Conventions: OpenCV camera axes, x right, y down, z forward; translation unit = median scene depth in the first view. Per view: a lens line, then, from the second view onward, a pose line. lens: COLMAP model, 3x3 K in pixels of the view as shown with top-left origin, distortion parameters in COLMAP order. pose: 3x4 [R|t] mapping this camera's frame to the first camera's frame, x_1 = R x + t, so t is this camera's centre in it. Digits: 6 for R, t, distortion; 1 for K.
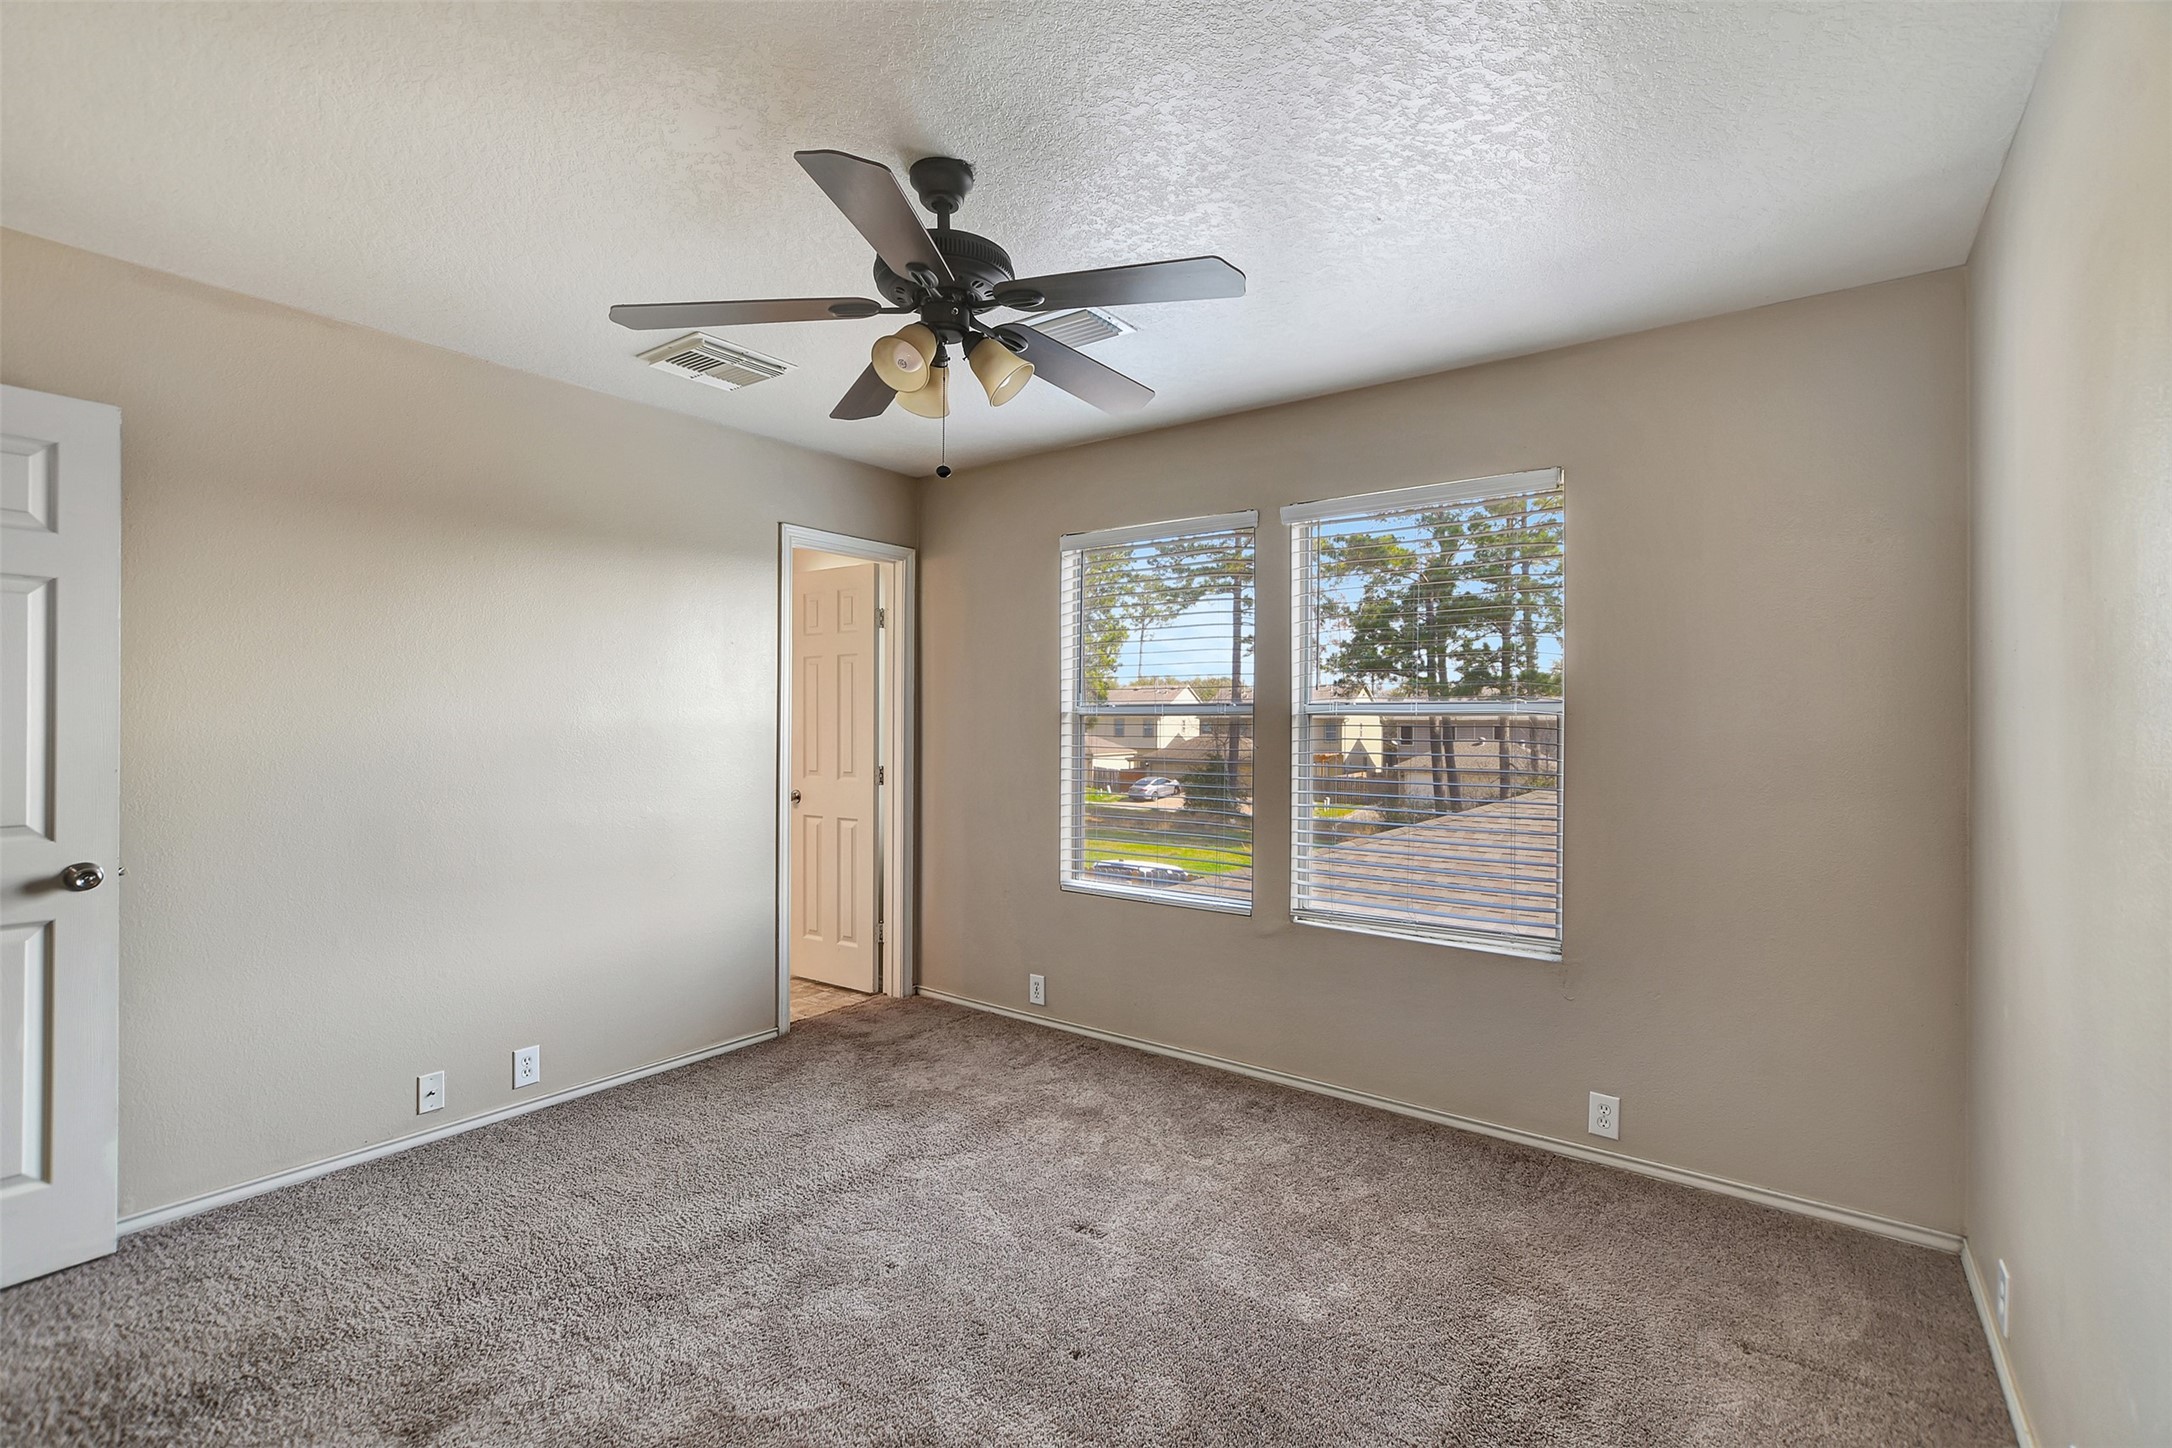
lens RADIAL K [[960.7, 0, 1084.5], [0, 960.7, 722.5], [0, 0, 1]] dist [-0.017152, 0.000561]
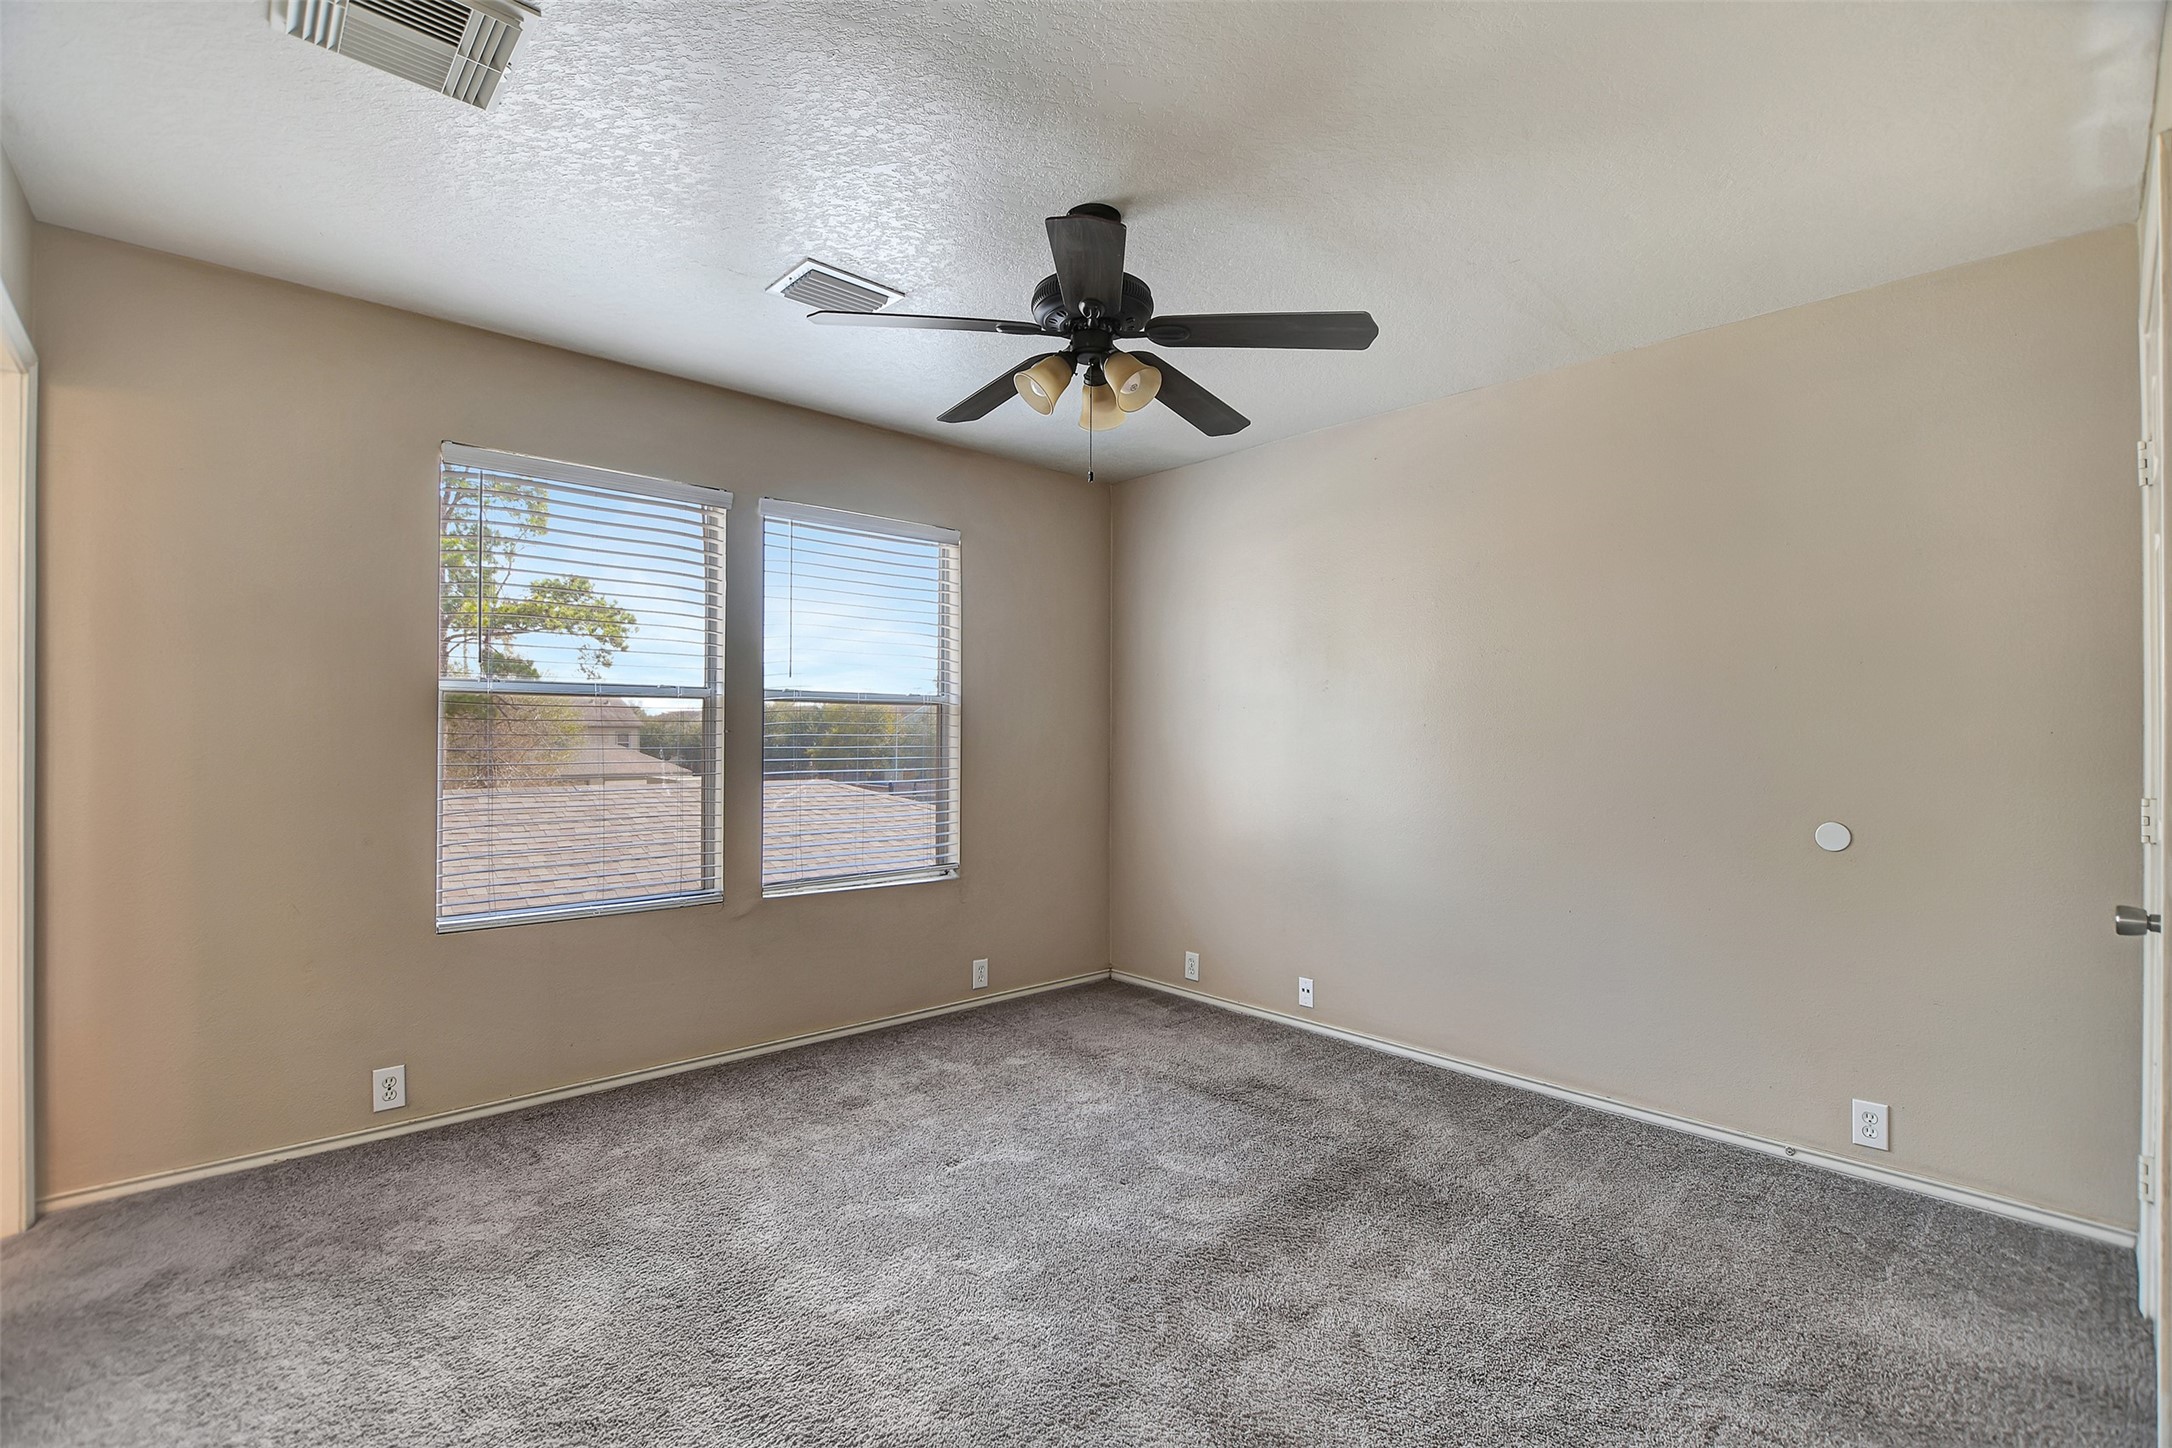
lens RADIAL K [[960.7, 0, 1083.9], [0, 960.7, 728.5], [0, 0, 1]] dist [-0.017152, 0.000561]
pose [[0.184078, 0.003602, 0.982905, -0.732188], [-0.004431, 0.999986, -0.002835, 0.025298], [-0.982902, -0.003833, 0.184092, 0.456141]]
